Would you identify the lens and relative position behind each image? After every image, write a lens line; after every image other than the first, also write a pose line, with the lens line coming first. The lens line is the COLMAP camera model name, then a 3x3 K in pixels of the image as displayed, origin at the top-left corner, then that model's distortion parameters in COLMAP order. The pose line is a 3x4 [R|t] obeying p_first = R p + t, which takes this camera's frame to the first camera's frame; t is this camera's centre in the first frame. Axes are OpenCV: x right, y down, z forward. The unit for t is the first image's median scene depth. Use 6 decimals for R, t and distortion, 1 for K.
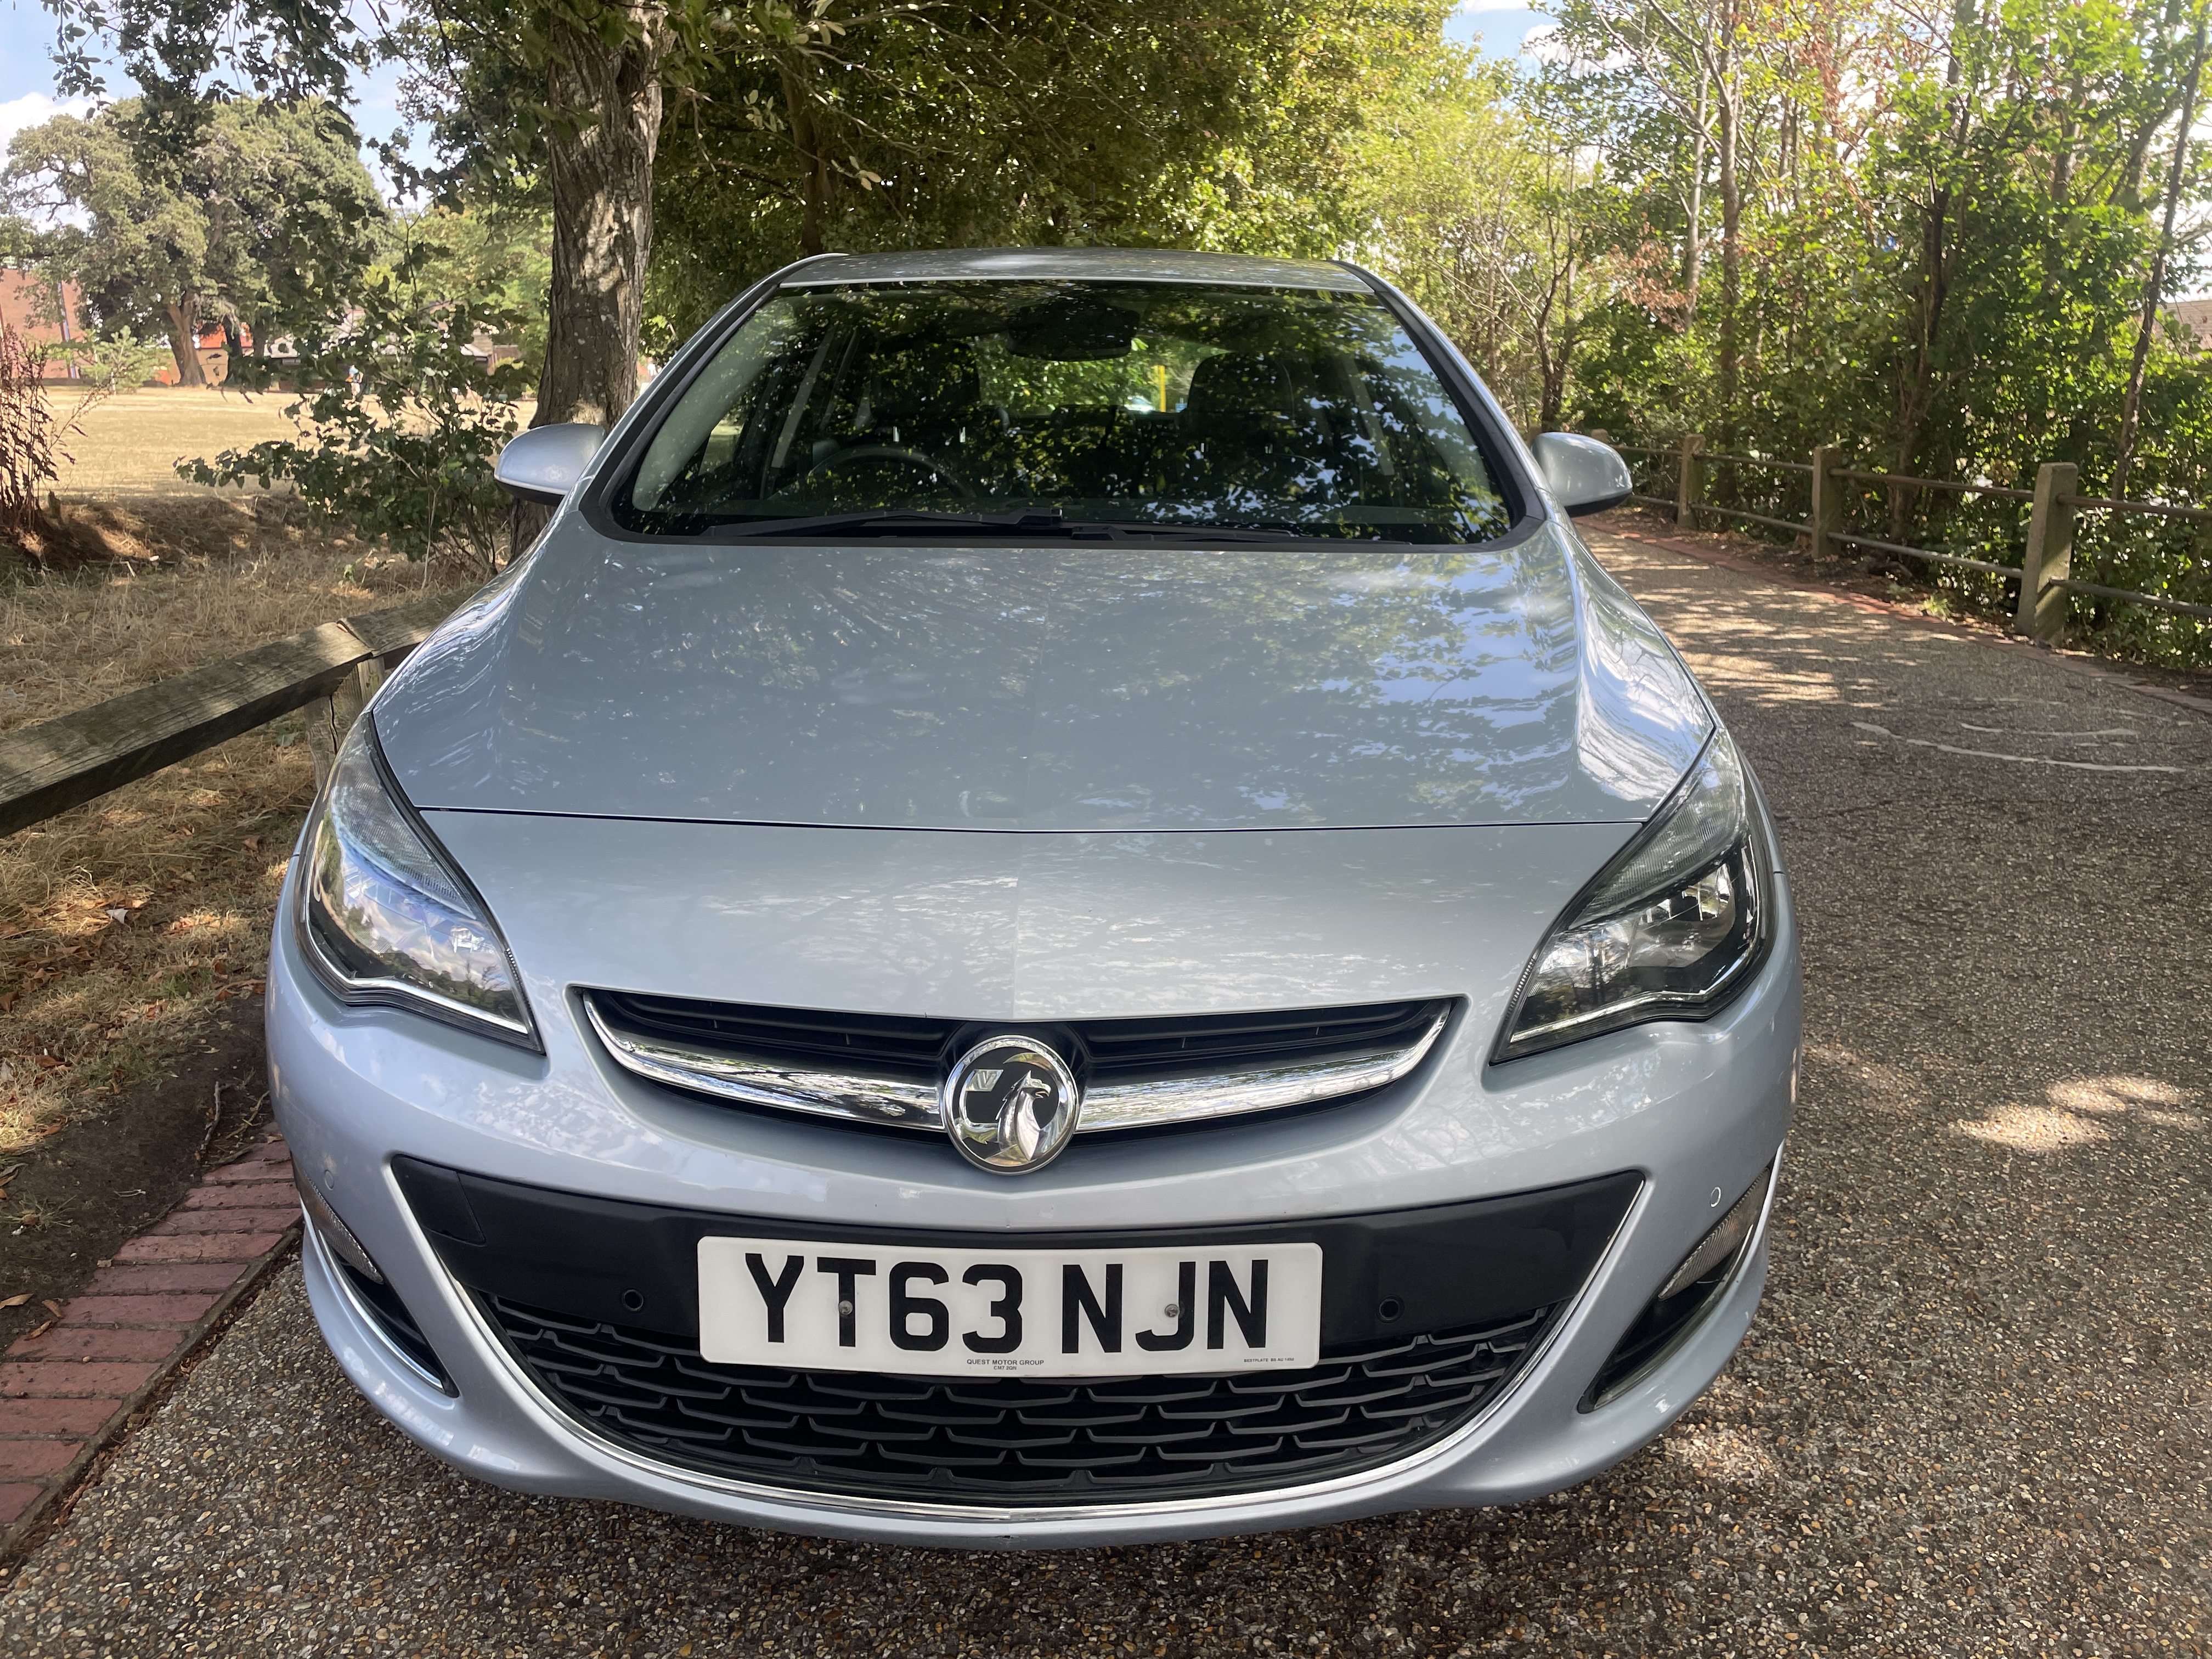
lens RADIAL K [[1677.6, 0, 1098.8], [0, 1677.6, 793.4], [0, 0, 1]] dist [0.078118, -0.102417]
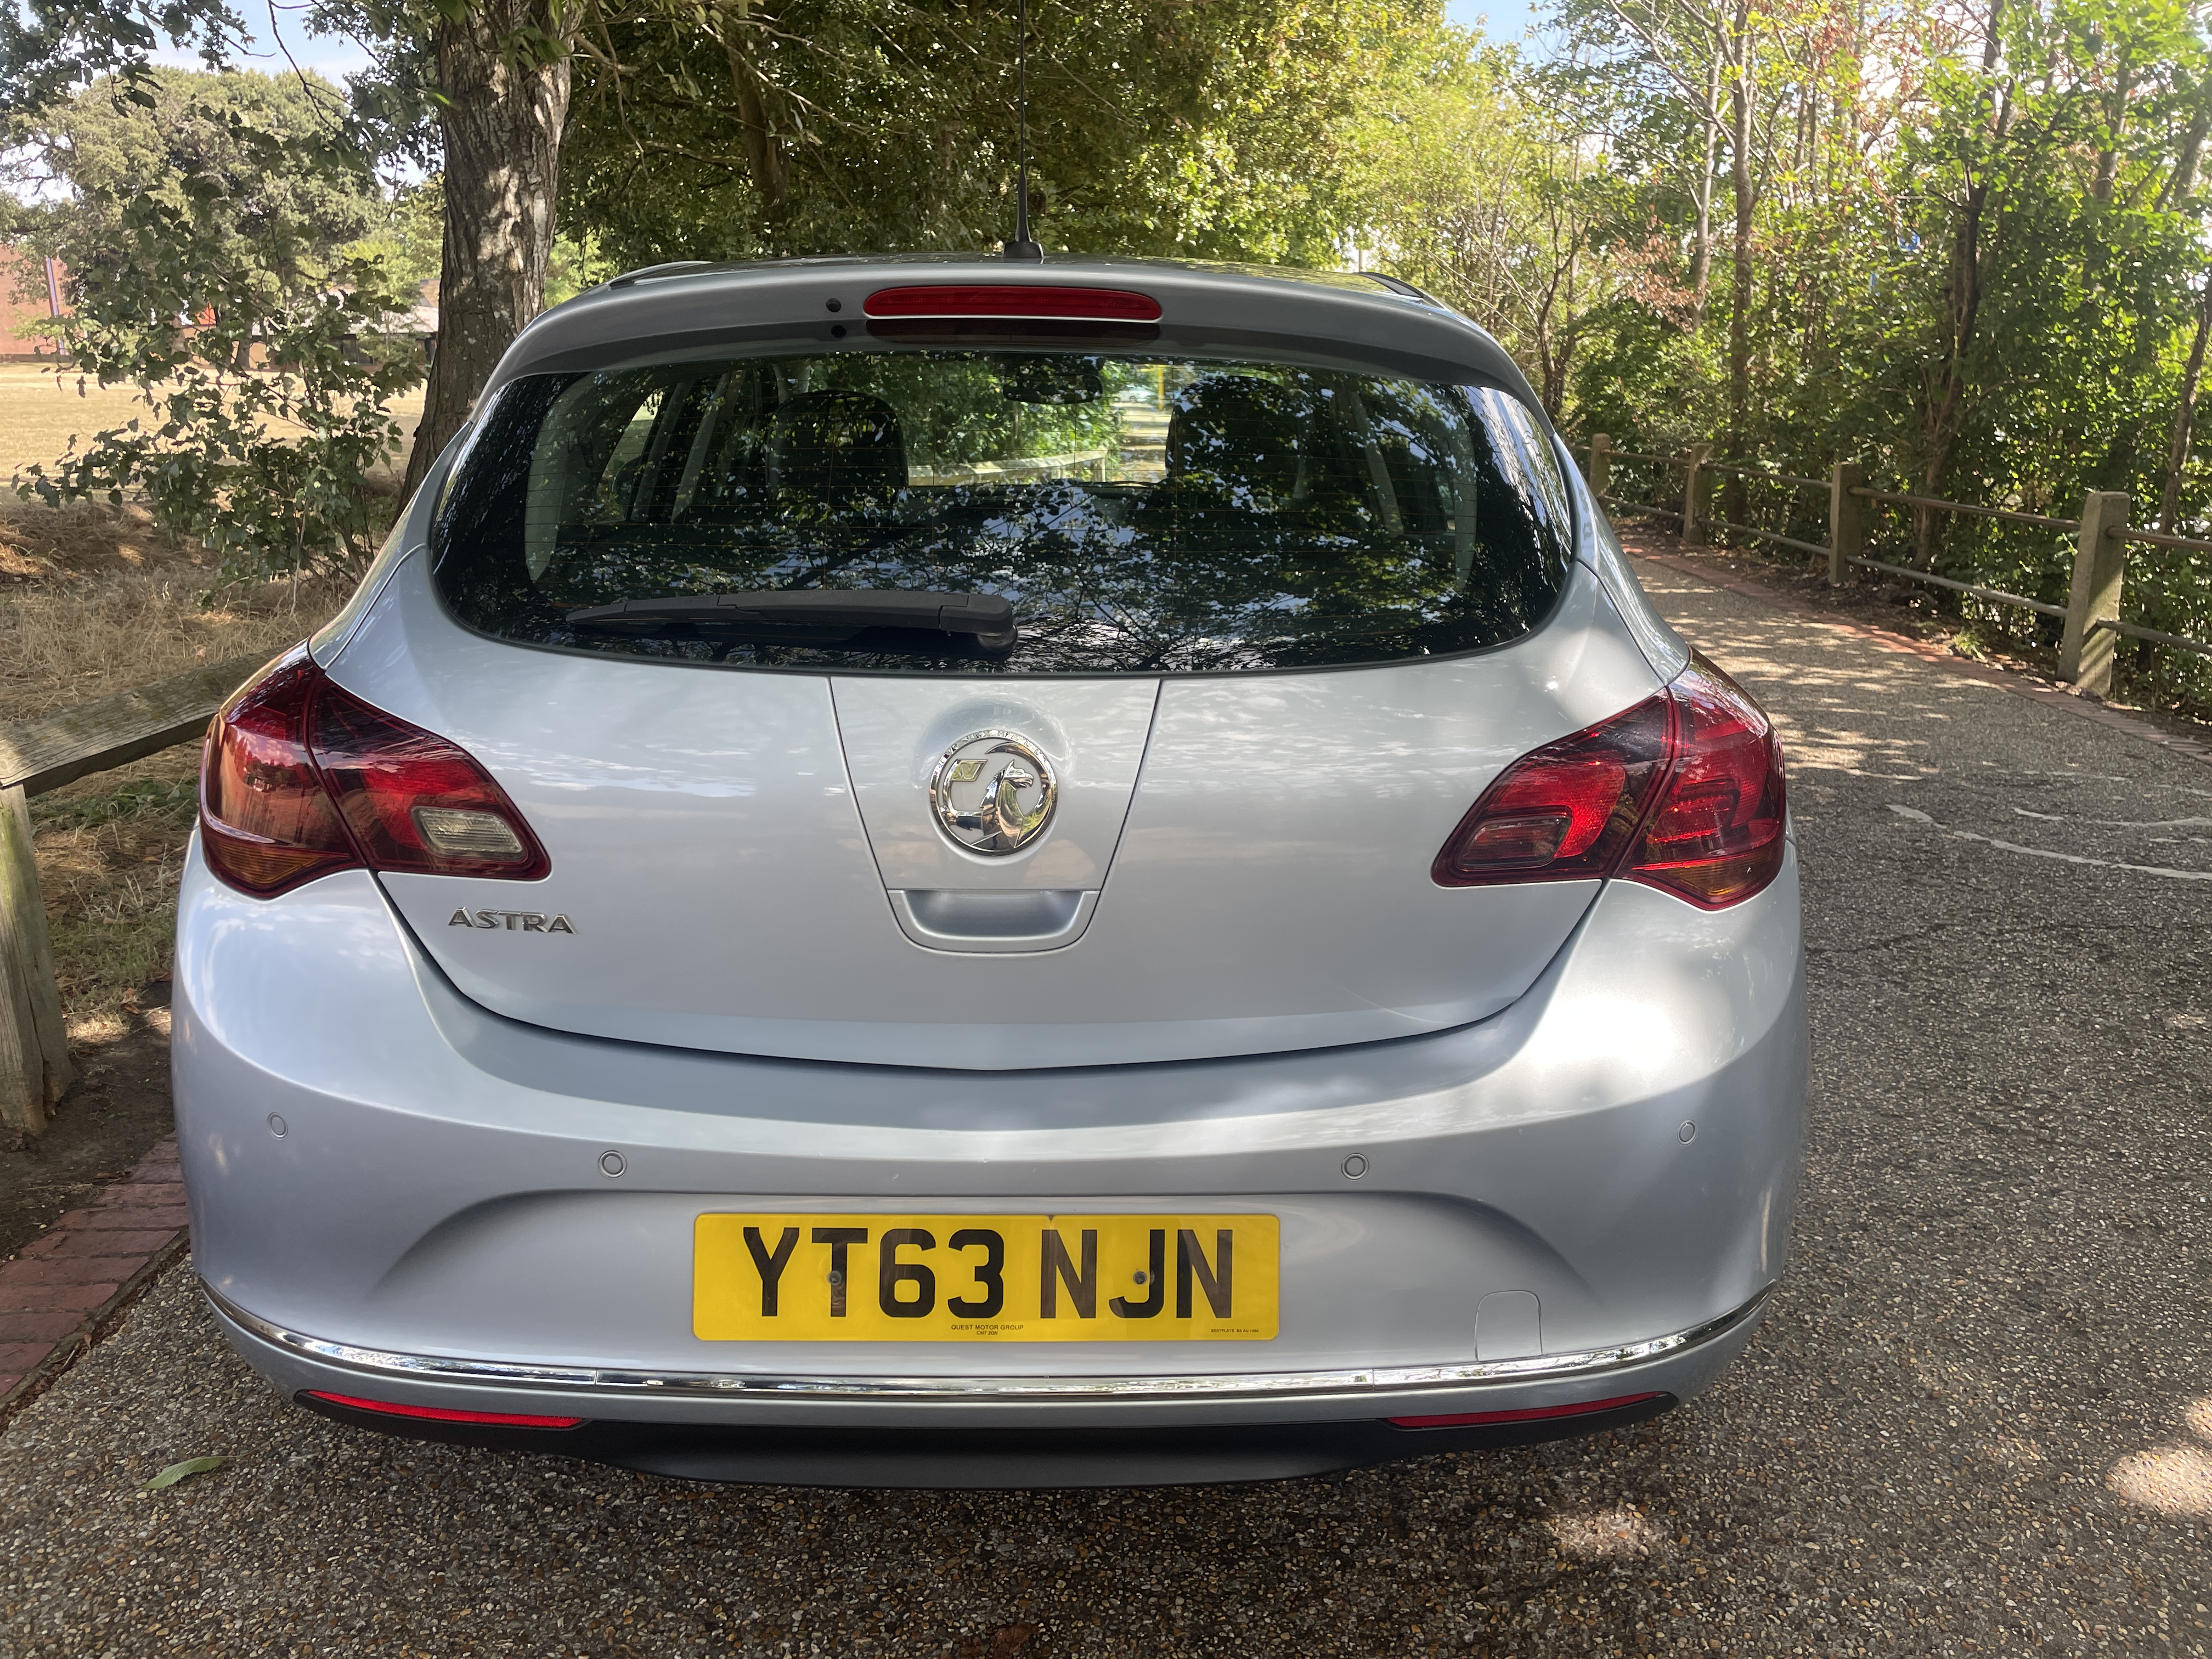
lens RADIAL K [[1677.6, 0, 1099.2], [0, 1677.6, 786.8], [0, 0, 1]] dist [0.078118, -0.102417]
pose [[0.999957, 0.009258, 0.000902, 0.022030], [-0.009263, 0.999942, 0.005427, -0.028388], [-0.000851, -0.005435, 0.999985, 0.072886]]
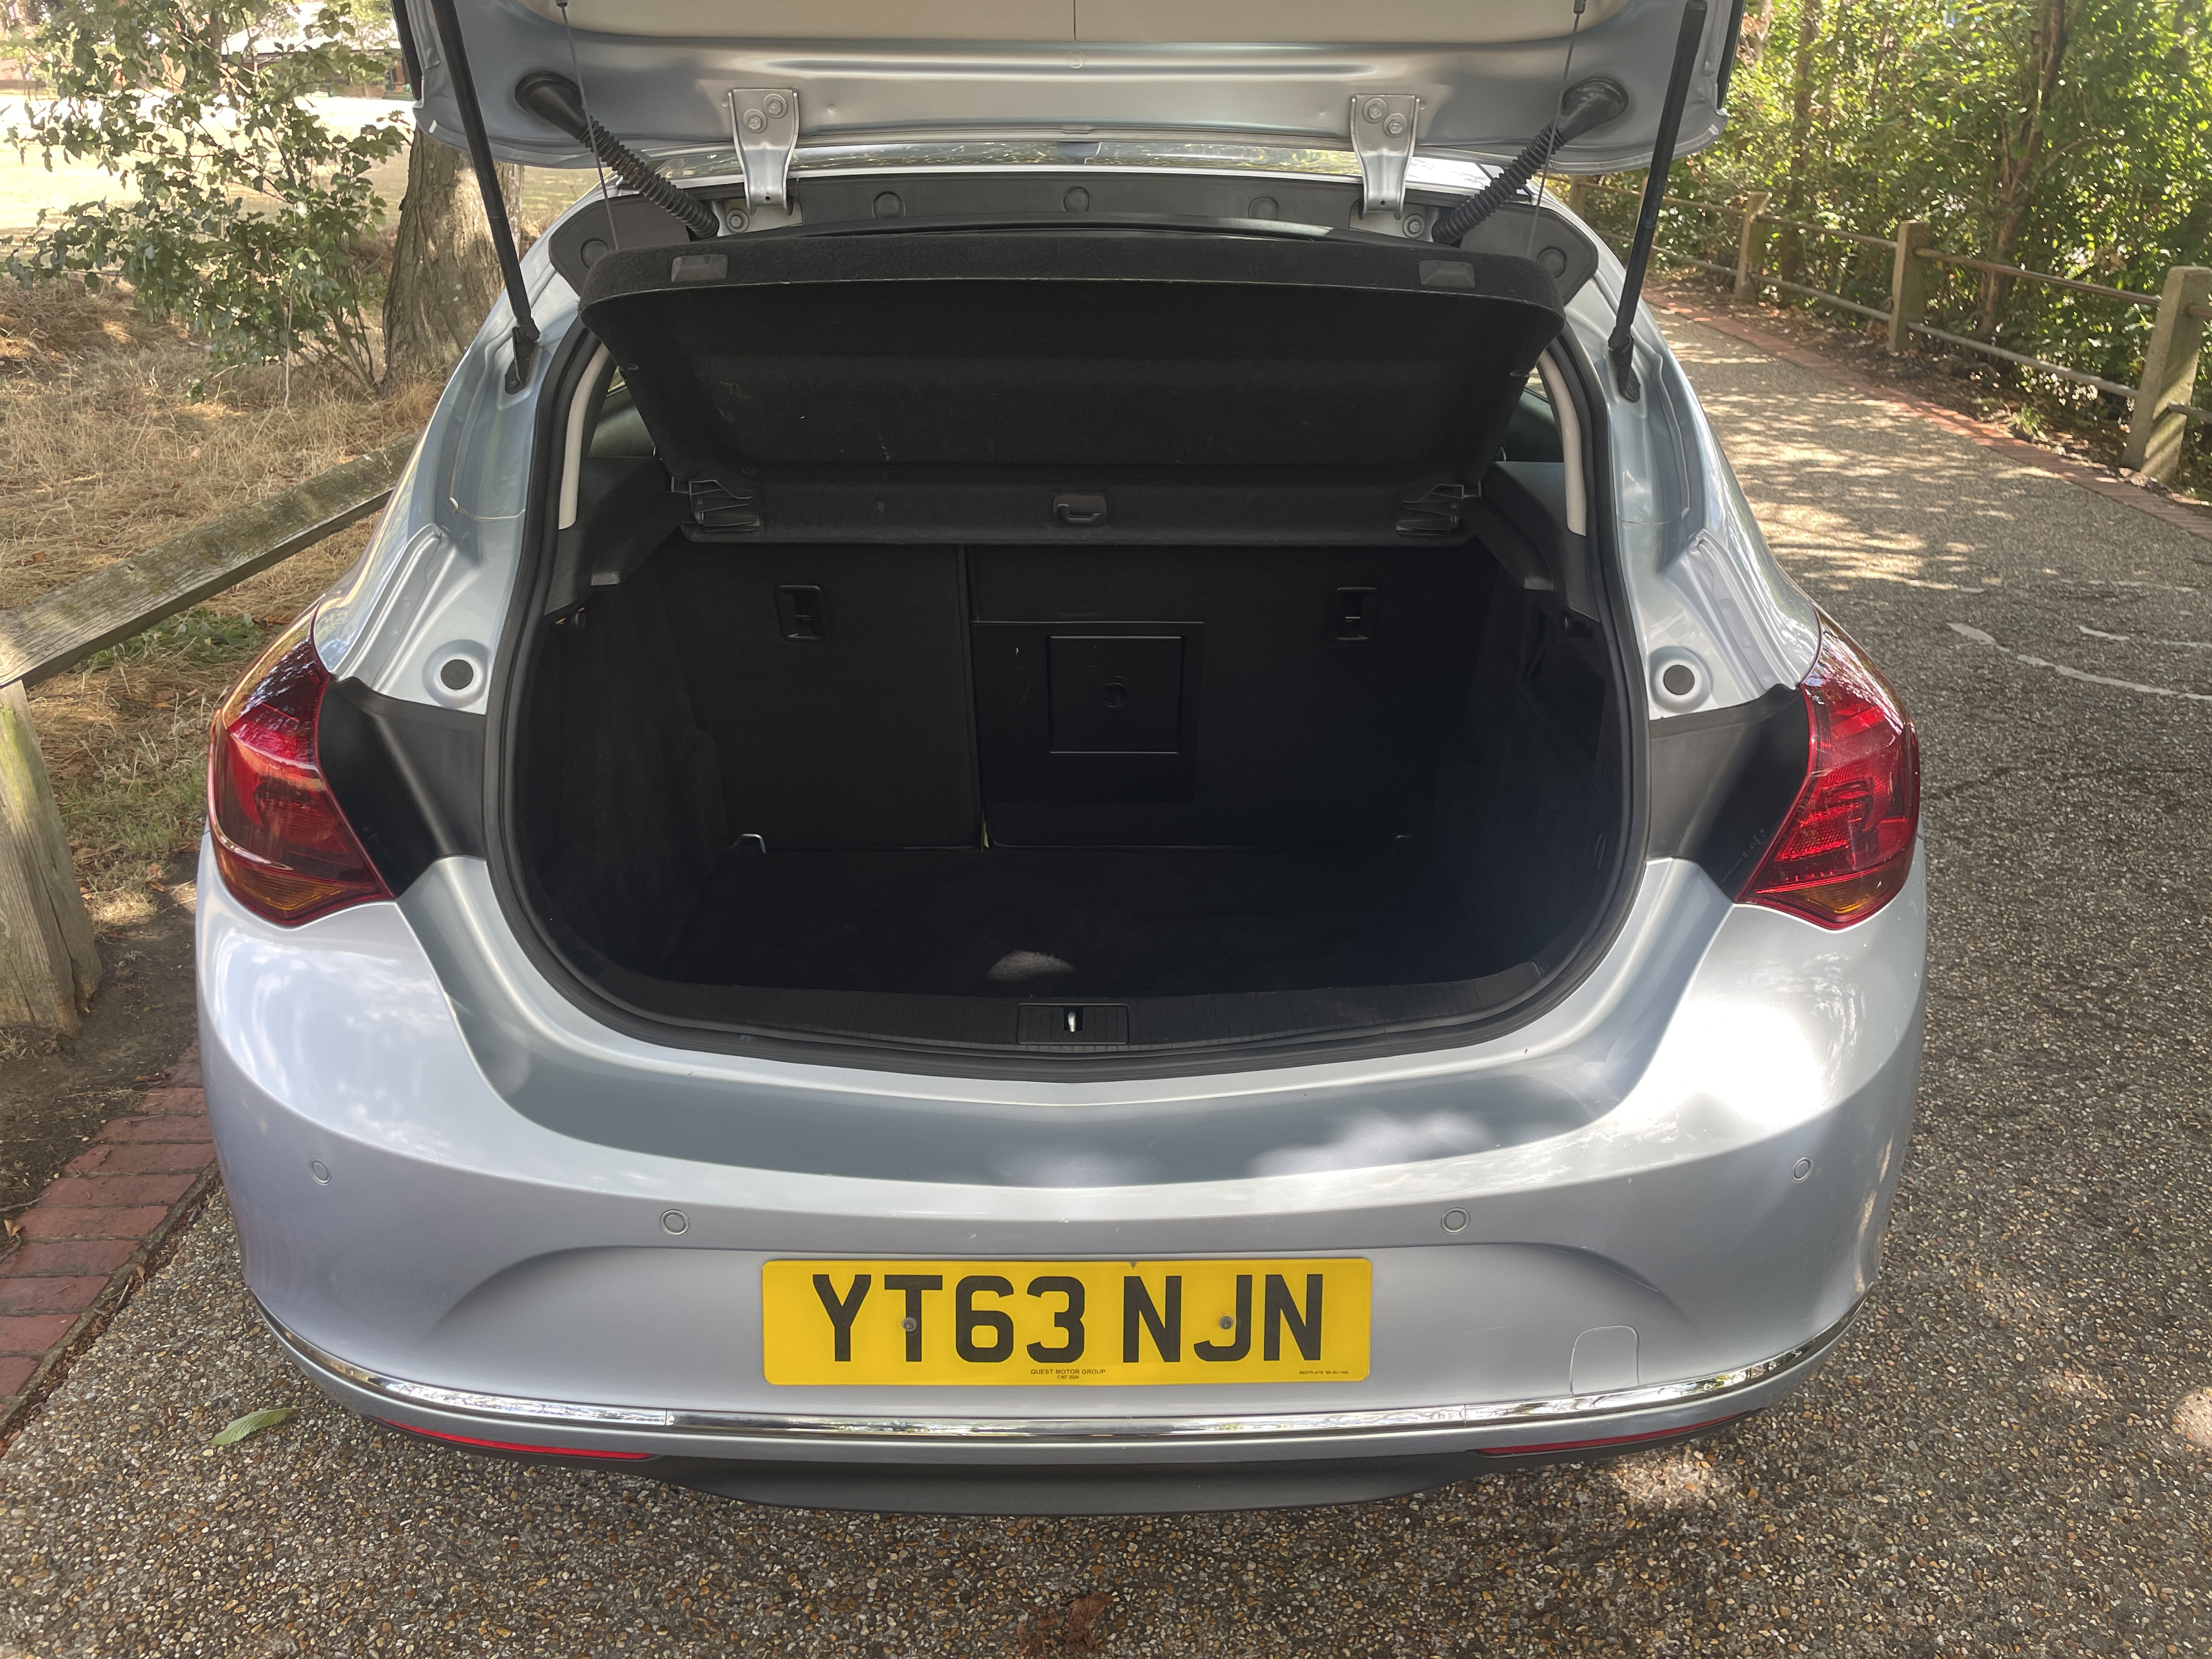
lens RADIAL K [[1677.6, 0, 1116.5], [0, 1677.6, 791.8], [0, 0, 1]] dist [0.078118, -0.102417]
pose [[0.999990, 0.004236, 0.001660, 0.016959], [-0.004444, 0.987536, 0.157331, -0.049135], [-0.000973, -0.157336, 0.987545, 0.085676]]
